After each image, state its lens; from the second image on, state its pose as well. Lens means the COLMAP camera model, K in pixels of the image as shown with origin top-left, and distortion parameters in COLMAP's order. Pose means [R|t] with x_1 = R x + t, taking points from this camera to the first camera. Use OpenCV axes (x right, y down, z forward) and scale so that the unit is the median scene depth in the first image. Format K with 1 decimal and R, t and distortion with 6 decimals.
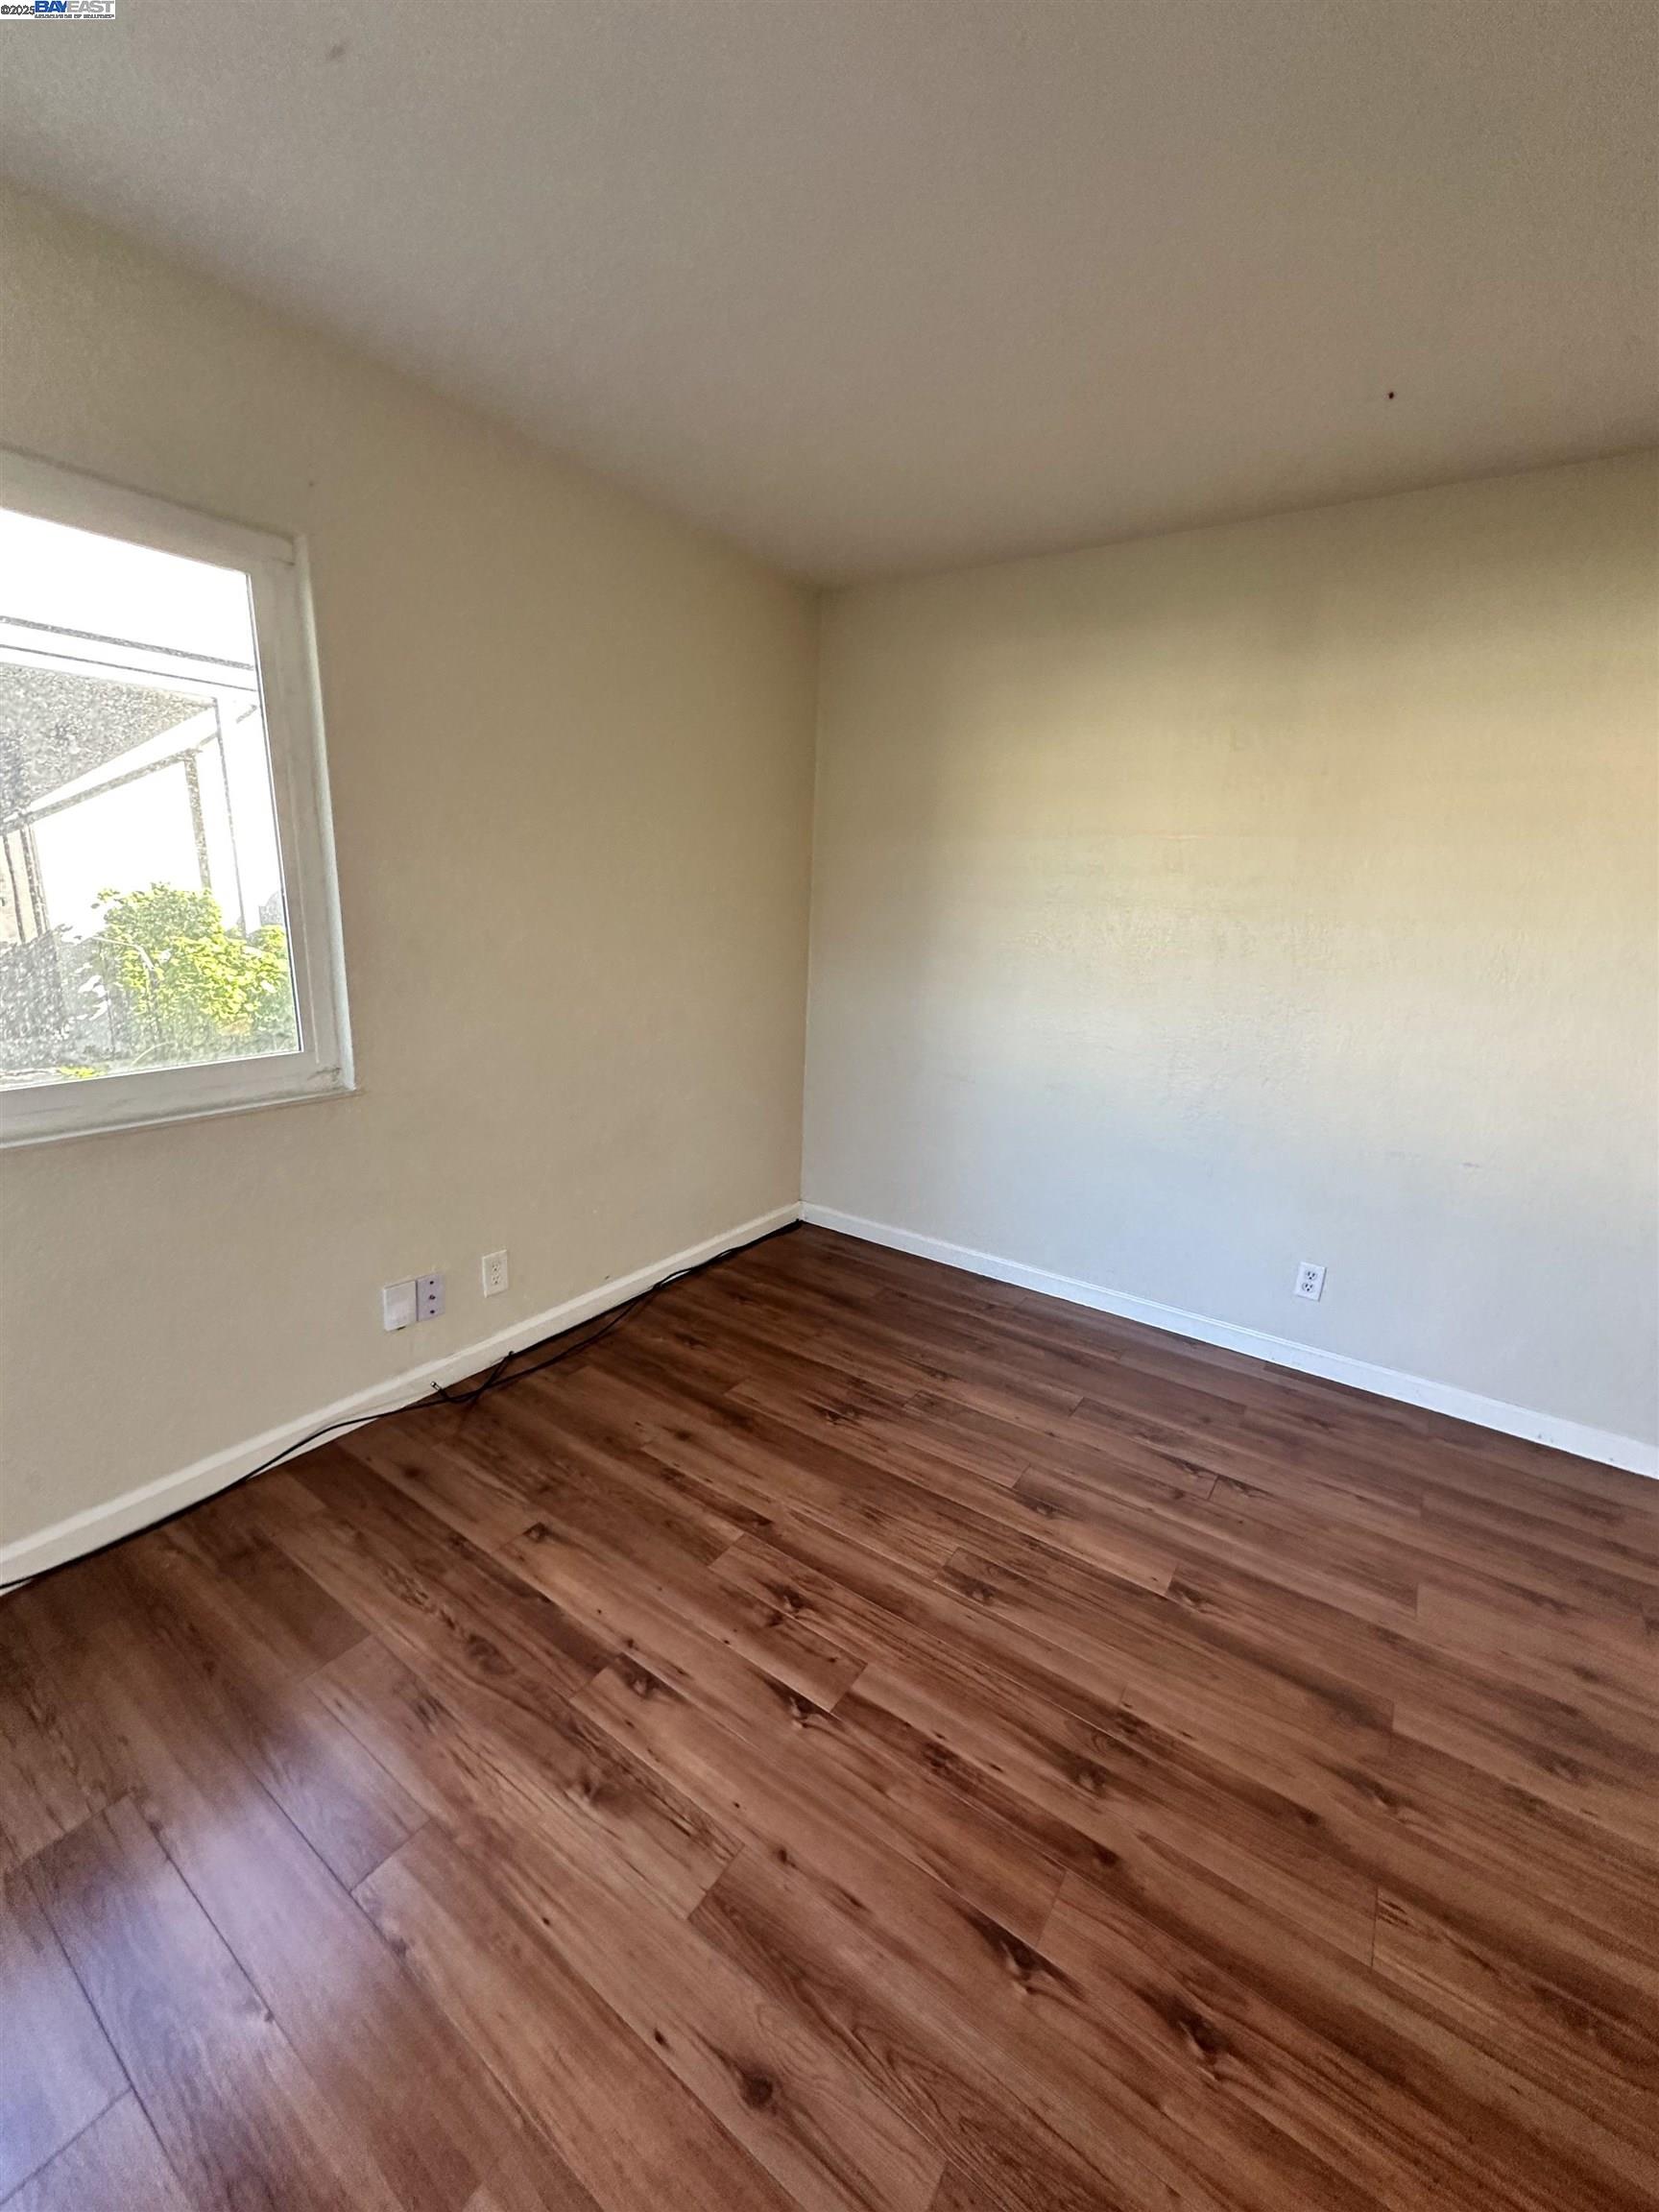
lens RADIAL K [[888.4, 0, 829.0], [0, 888.4, 1100.5], [0, 0, 1]] dist [0.002574, 0.000278]
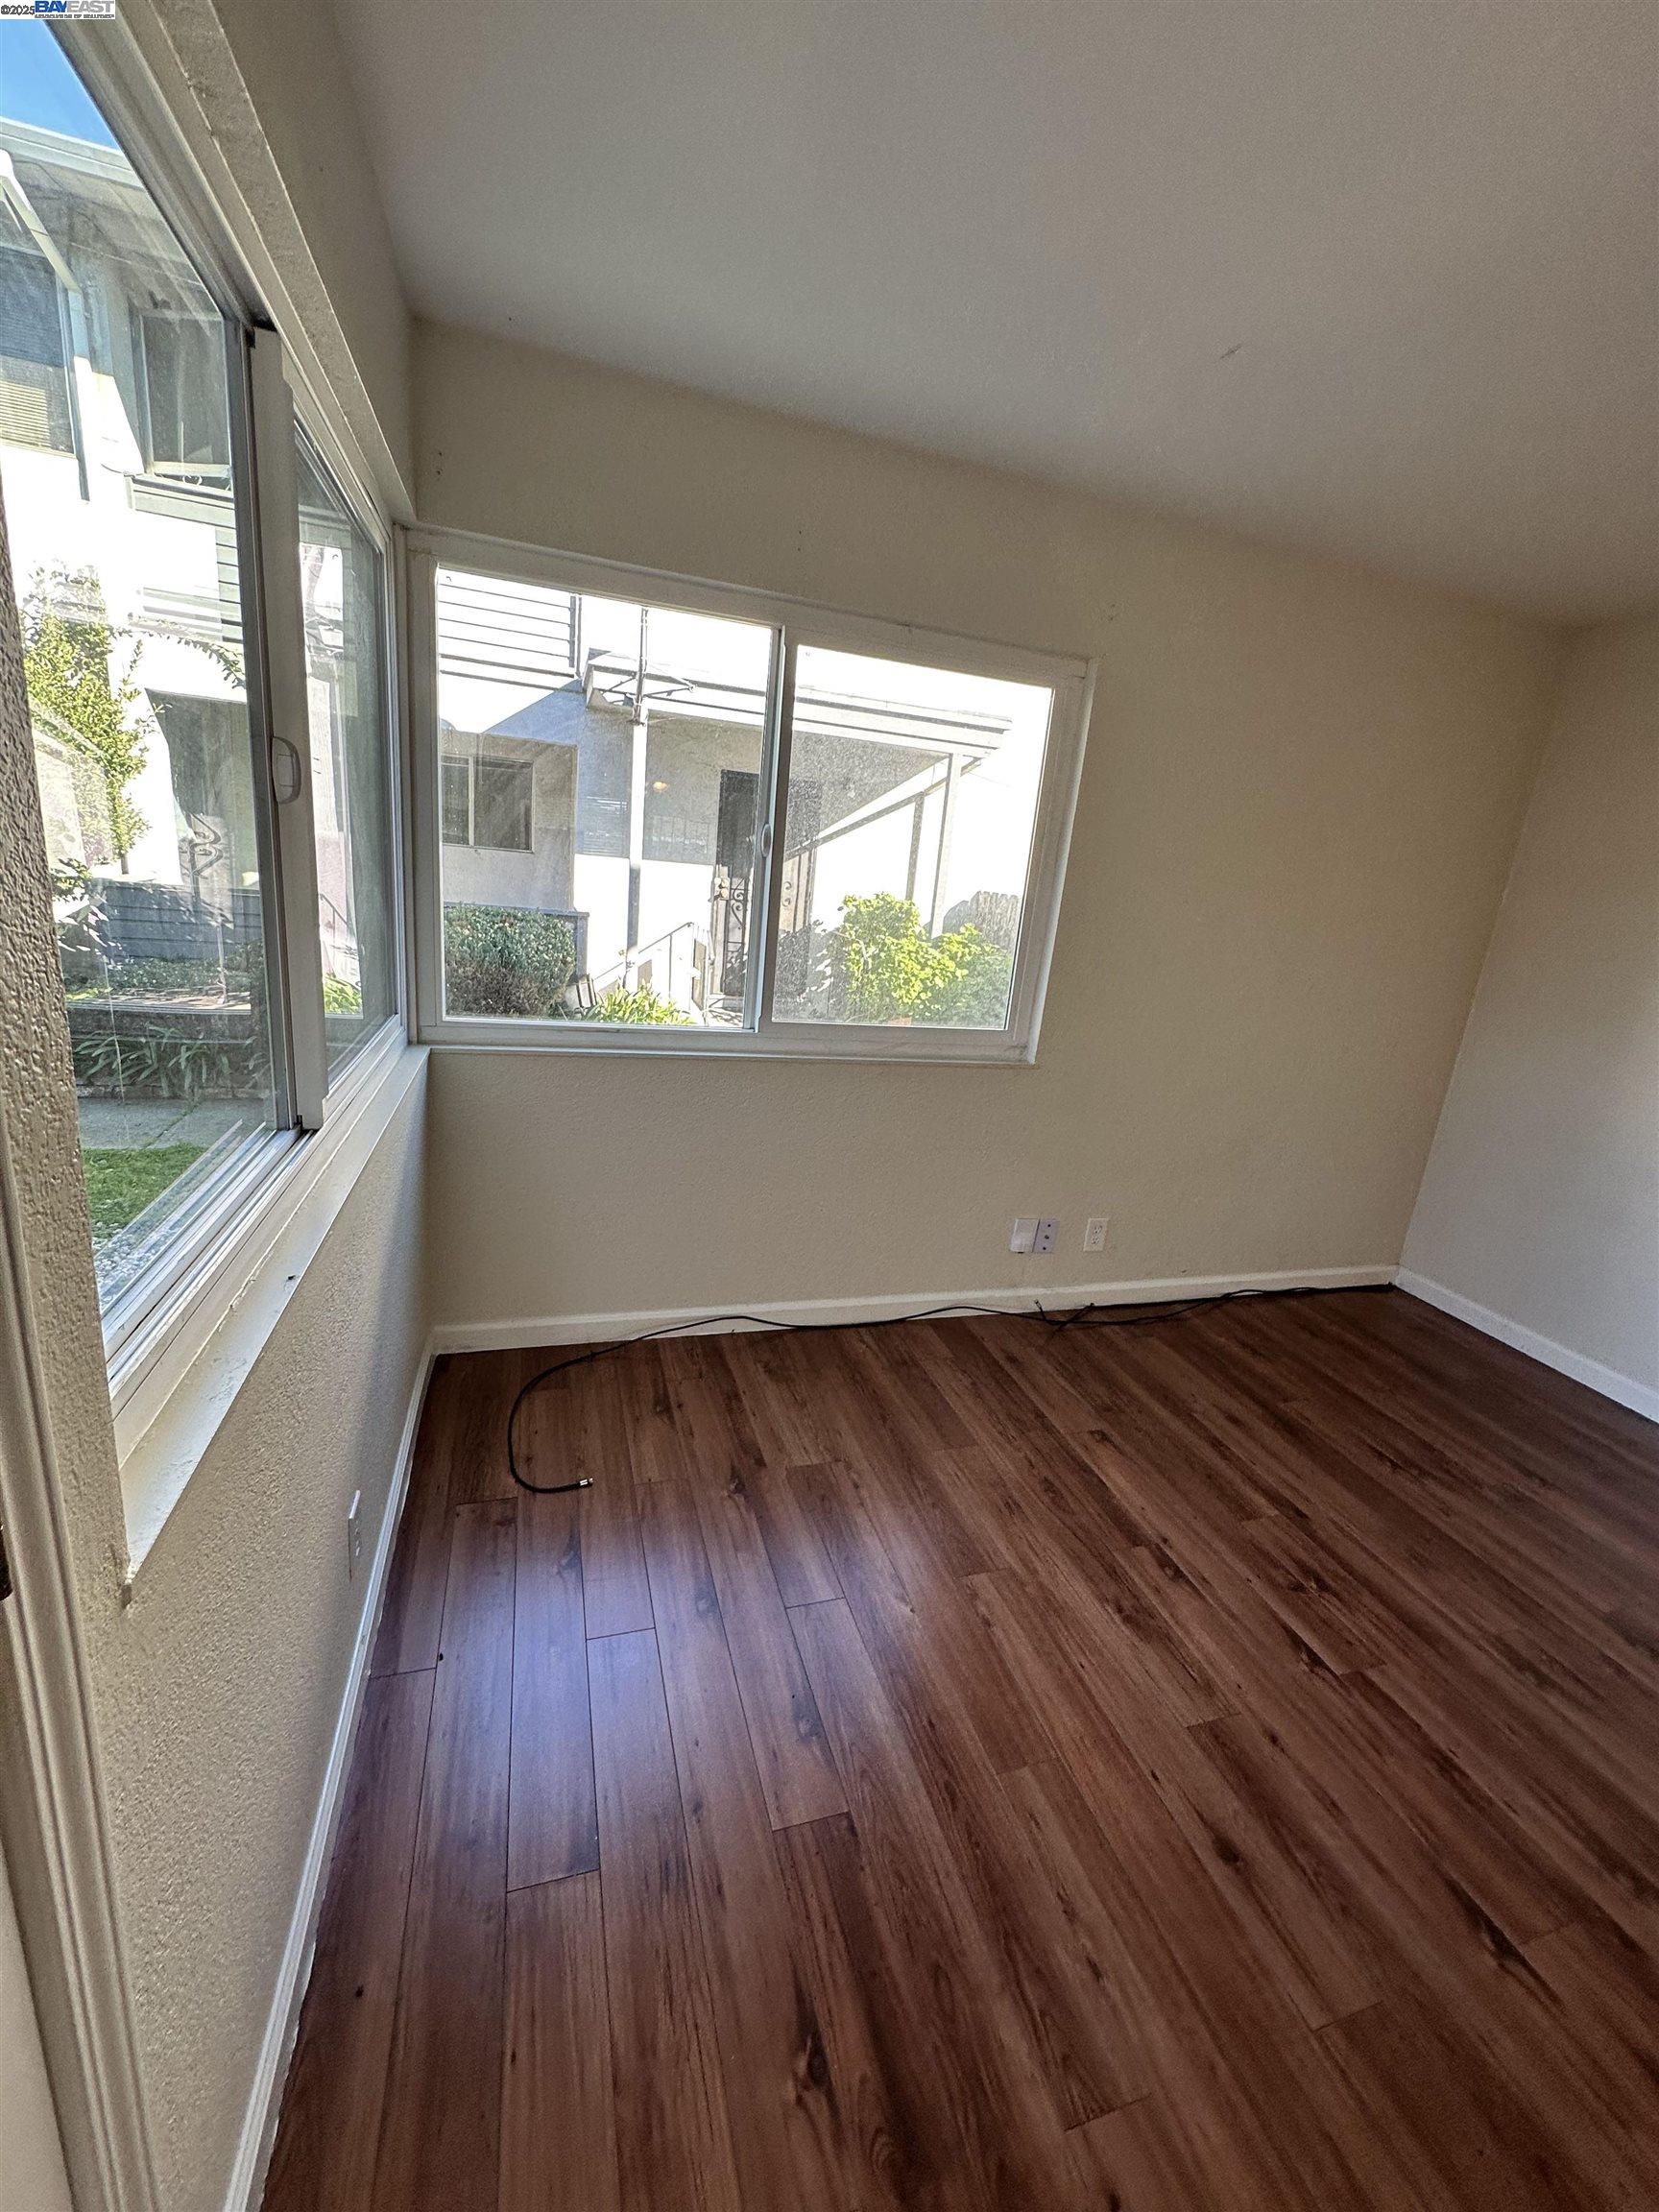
lens RADIAL K [[888.4, 0, 833.6], [0, 888.4, 1100.2], [0, 0, 1]] dist [0.002574, 0.000278]
pose [[0.795071, 0.190780, -0.575730, 0.002026], [-0.207678, 0.977493, 0.037114, 0.056974], [0.569853, 0.090058, 0.816797, -0.262980]]
